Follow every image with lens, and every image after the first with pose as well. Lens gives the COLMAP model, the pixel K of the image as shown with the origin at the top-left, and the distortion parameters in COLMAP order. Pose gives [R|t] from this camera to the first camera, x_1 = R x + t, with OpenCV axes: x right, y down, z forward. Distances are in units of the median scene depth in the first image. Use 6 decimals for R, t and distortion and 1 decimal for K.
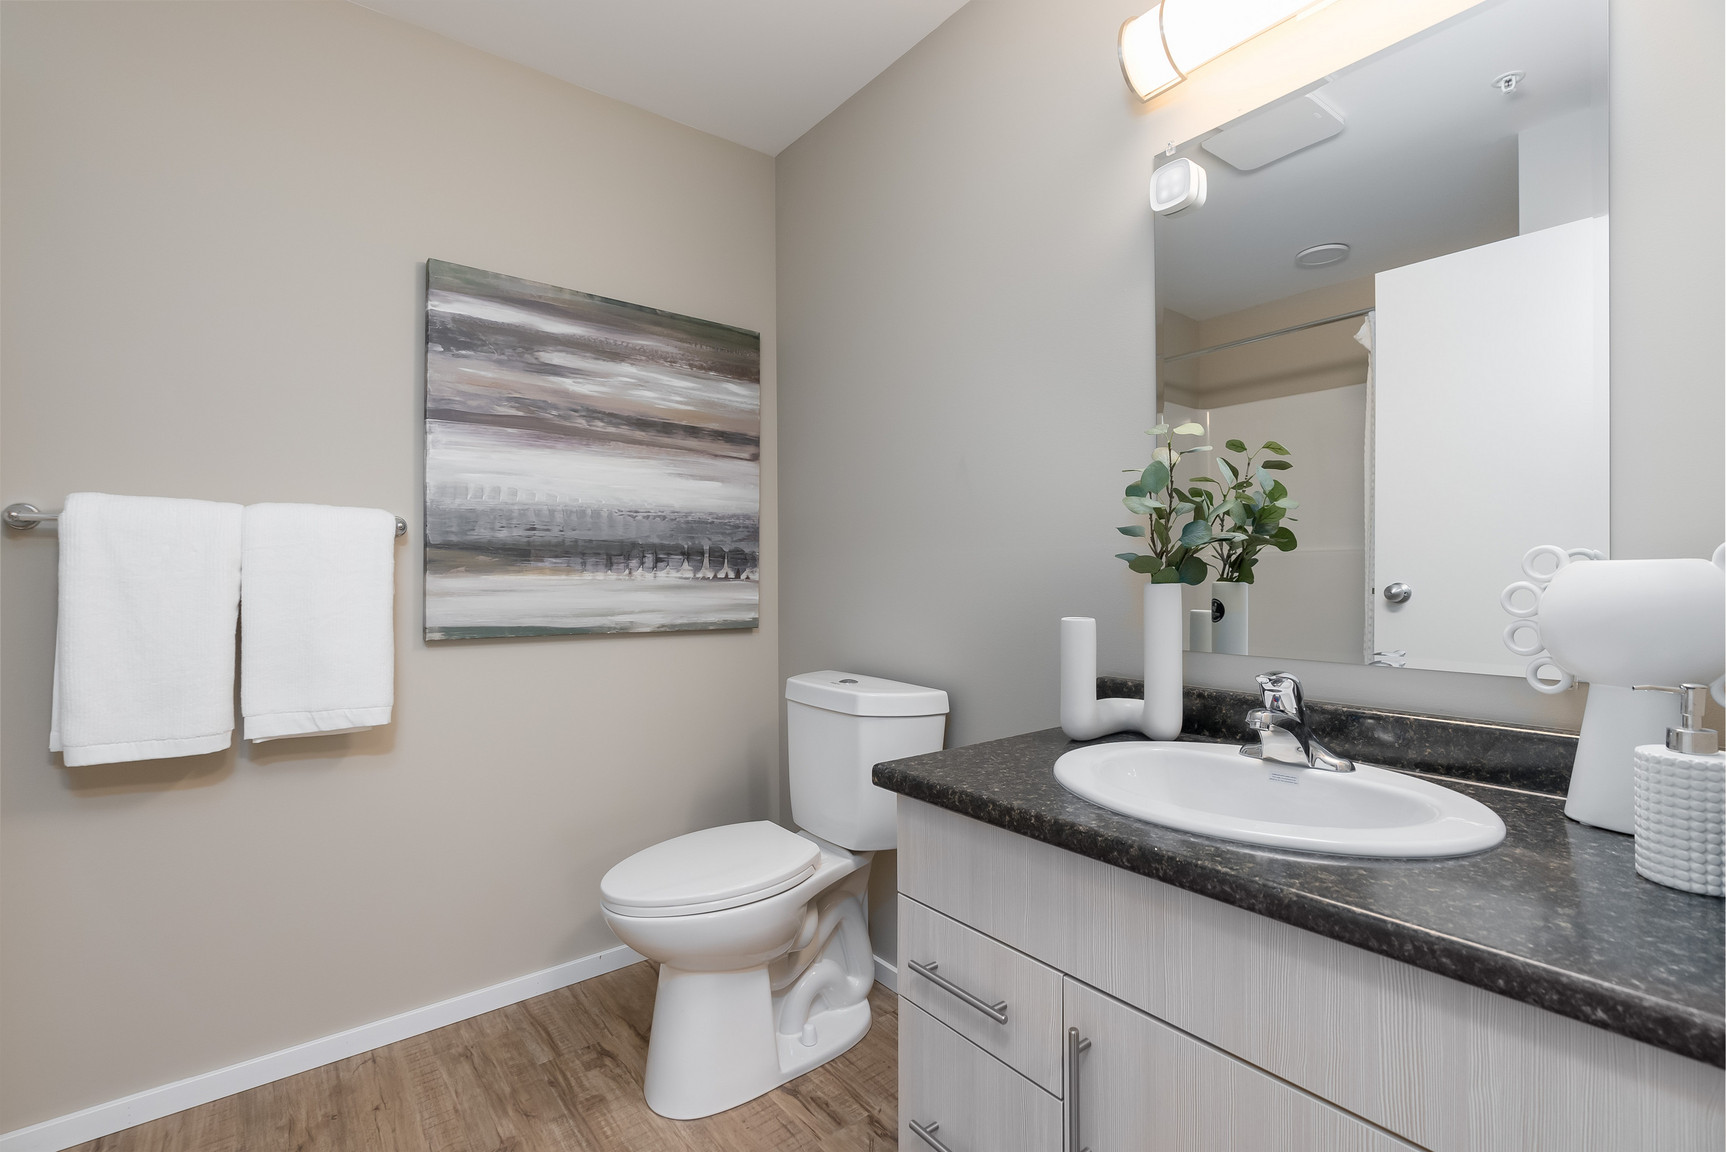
lens RADIAL K [[779.8, 0, 857.4], [0, 779.8, 570.2], [0, 0, 1]] dist [-0.010728, 0.003232]
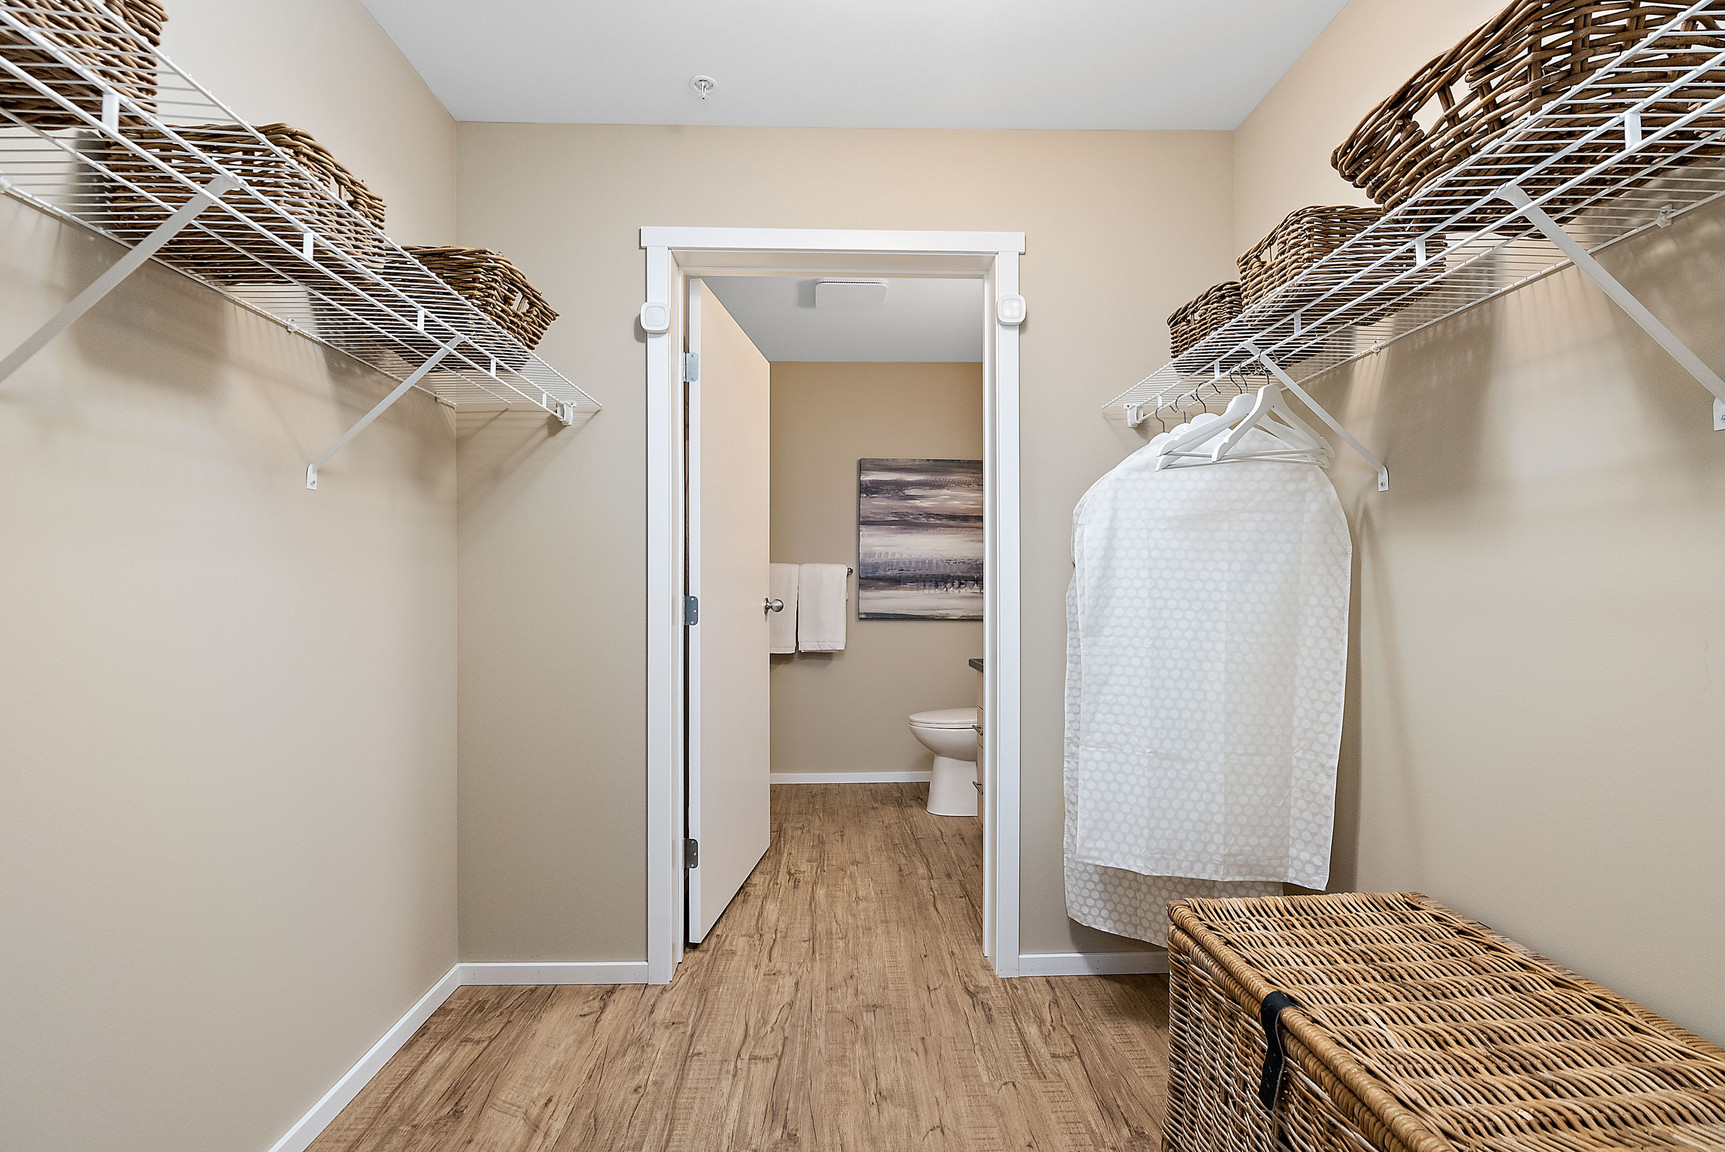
lens RADIAL K [[779.4, 0, 857.1], [0, 779.4, 579.7], [0, 0, 1]] dist [-0.010728, 0.003232]
pose [[0.807082, 0.002362, -0.590435, 0.831057], [-0.002077, 0.999997, 0.001161, -0.028823], [0.590436, 0.000290, 0.807085, -0.916046]]
